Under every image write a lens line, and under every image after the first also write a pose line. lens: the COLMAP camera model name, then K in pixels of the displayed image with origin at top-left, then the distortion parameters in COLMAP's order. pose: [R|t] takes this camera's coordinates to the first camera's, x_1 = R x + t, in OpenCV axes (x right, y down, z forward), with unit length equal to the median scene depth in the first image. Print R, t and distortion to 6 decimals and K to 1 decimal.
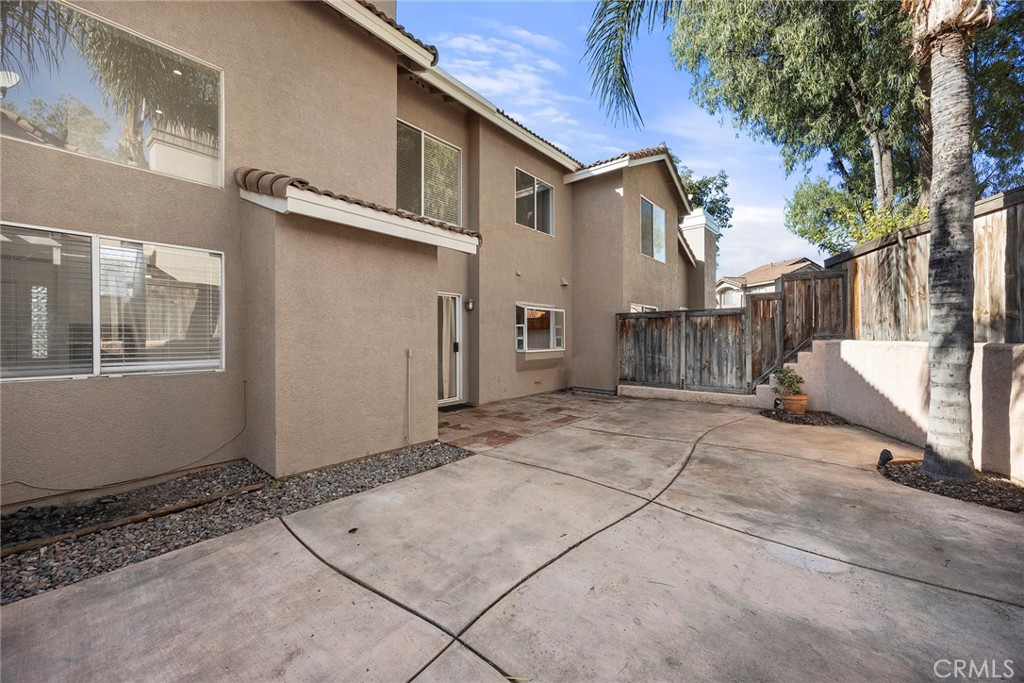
lens RADIAL K [[390.8, 0, 511.4], [0, 390.8, 339.1], [0, 0, 1]] dist [0.000523, -0.000016]
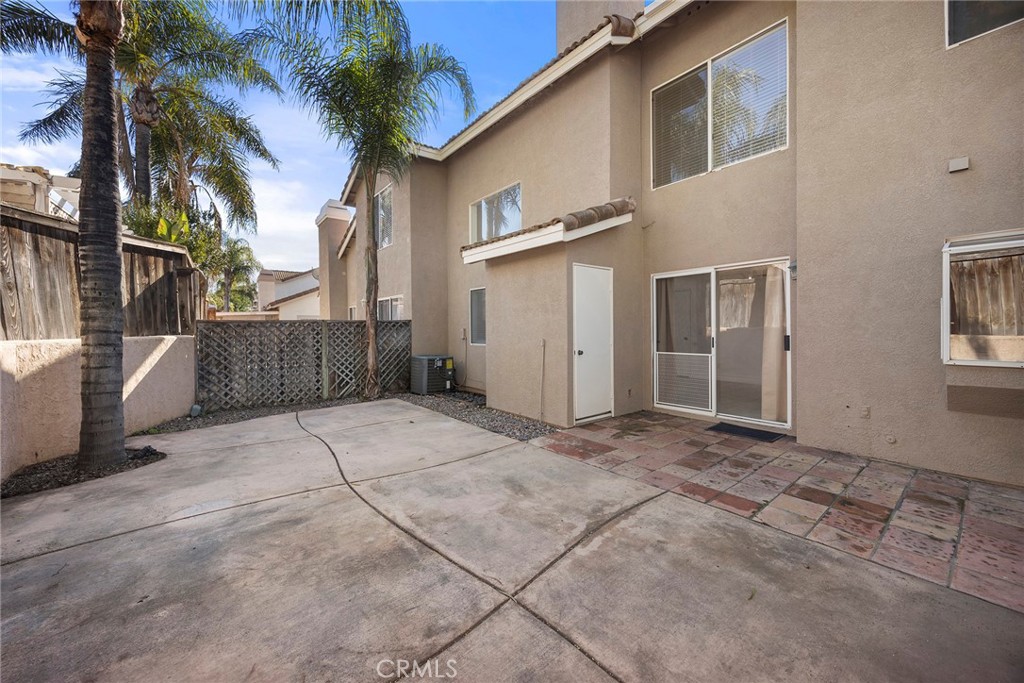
lens RADIAL K [[390.8, 0, 510.2], [0, 390.8, 331.4], [0, 0, 1]] dist [0.000523, -0.000016]
pose [[-0.199438, 0.014246, -0.979807, 1.205012], [0.006901, 0.999890, 0.013133, -0.019028], [0.979886, -0.004143, -0.199515, 1.508019]]
